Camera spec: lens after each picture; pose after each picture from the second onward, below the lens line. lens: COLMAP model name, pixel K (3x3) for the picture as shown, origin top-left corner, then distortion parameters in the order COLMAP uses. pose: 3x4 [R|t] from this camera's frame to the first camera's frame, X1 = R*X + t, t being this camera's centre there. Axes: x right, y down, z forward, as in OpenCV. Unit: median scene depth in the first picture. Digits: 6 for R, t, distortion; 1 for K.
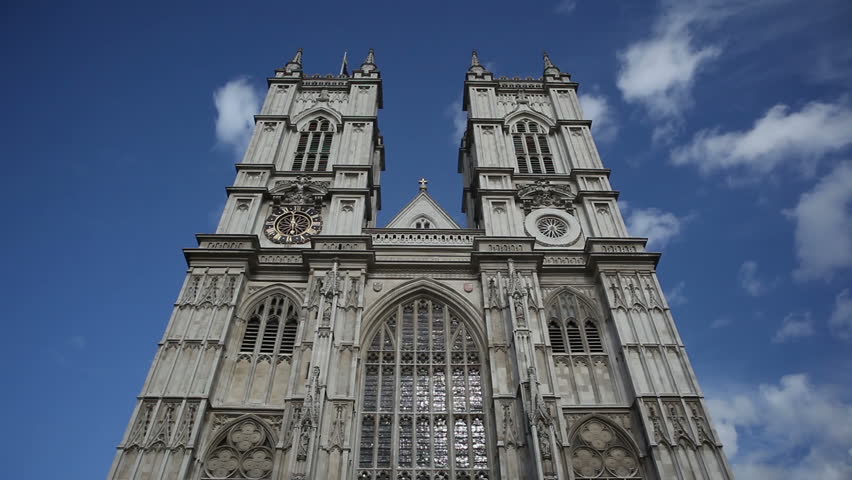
lens RADIAL K [[607.8, 0, 424.8], [0, 607.8, 237.8], [0, 0, 1]] dist [-0.037809, -0.003540]
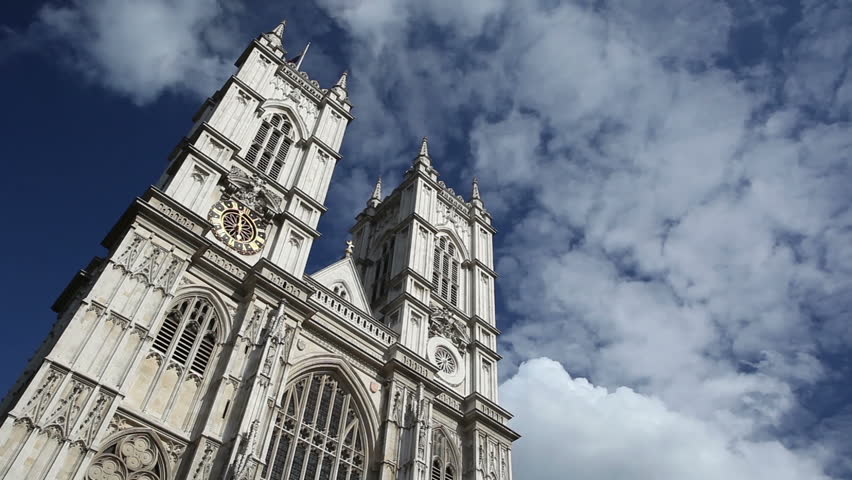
lens RADIAL K [[662.3, 0, 426.1], [0, 662.3, 236.7], [0, 0, 1]] dist [-0.011281, 0.014839]
pose [[0.745808, 0.536602, 0.394751, -0.428137], [-0.521892, 0.838926, -0.154372, -0.003901], [-0.414004, -0.090885, 0.905727, -0.011697]]
